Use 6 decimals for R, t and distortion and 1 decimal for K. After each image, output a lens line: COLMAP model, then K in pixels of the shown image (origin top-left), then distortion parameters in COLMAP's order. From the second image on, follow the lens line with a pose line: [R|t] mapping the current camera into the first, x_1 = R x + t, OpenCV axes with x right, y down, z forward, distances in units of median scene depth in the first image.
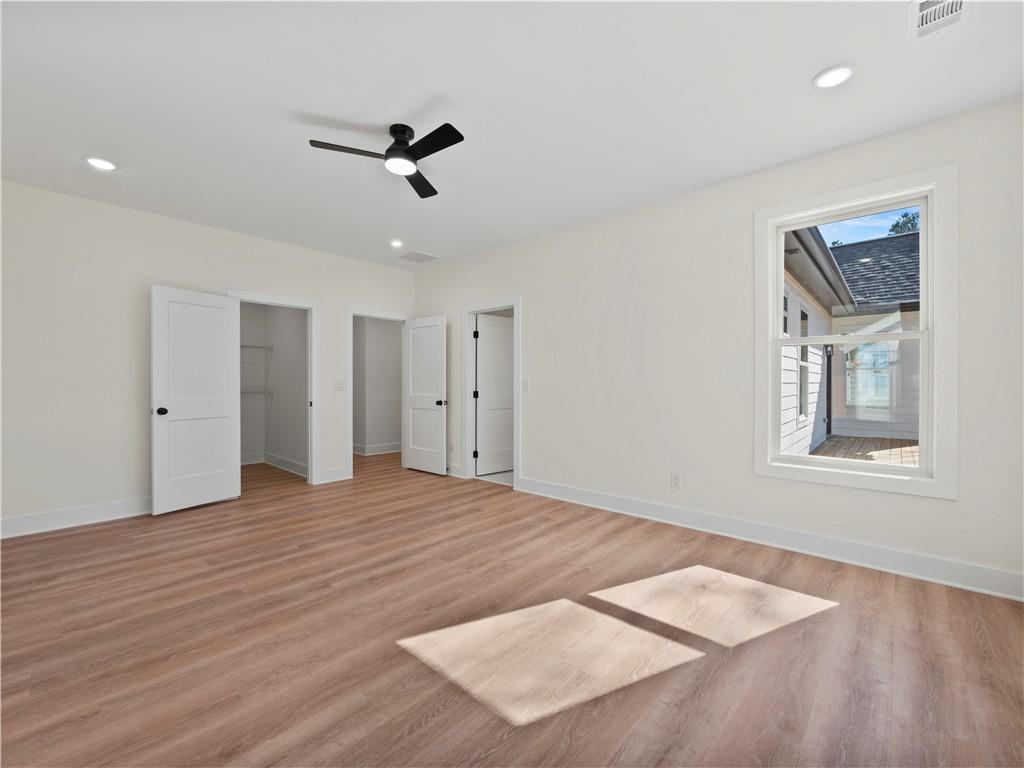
lens RADIAL K [[434.5, 0, 512.0], [0, 434.5, 384.0], [0, 0, 1]] dist [0.001532, 0.000244]
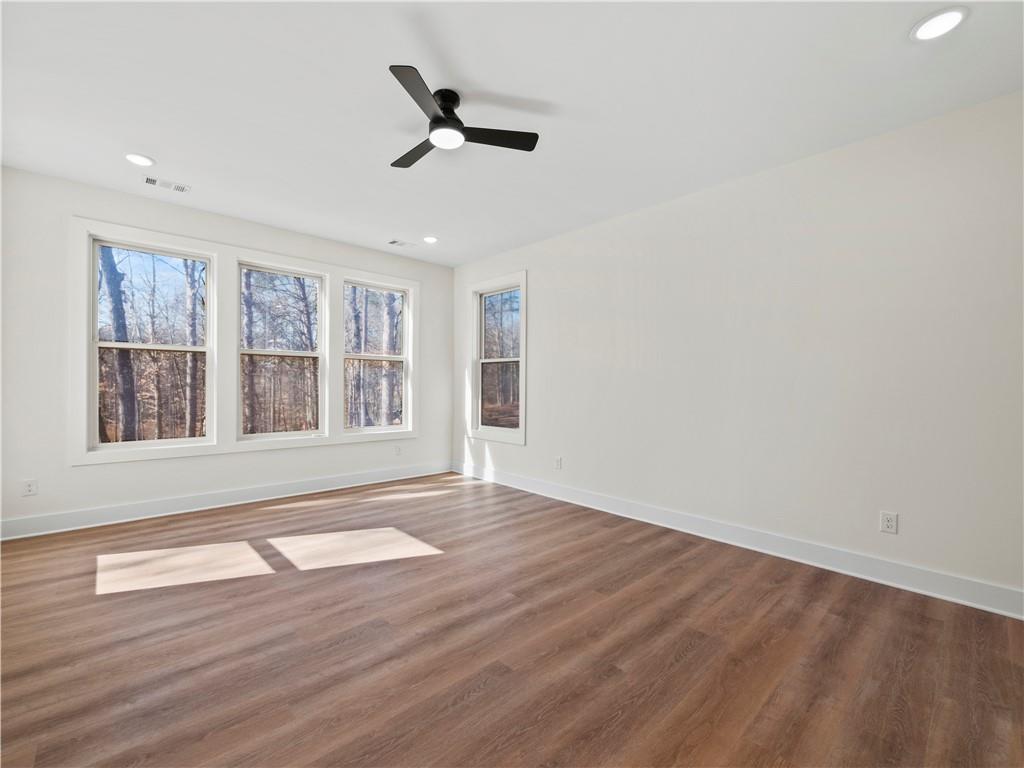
lens RADIAL K [[434.5, 0, 512.0], [0, 434.5, 384.0], [0, 0, 1]] dist [0.001532, 0.000244]
pose [[-0.996387, -0.010332, 0.084299, -0.494837], [-0.010224, 0.999946, 0.001712, -0.003184], [-0.084312, 0.000844, -0.996439, 1.976131]]
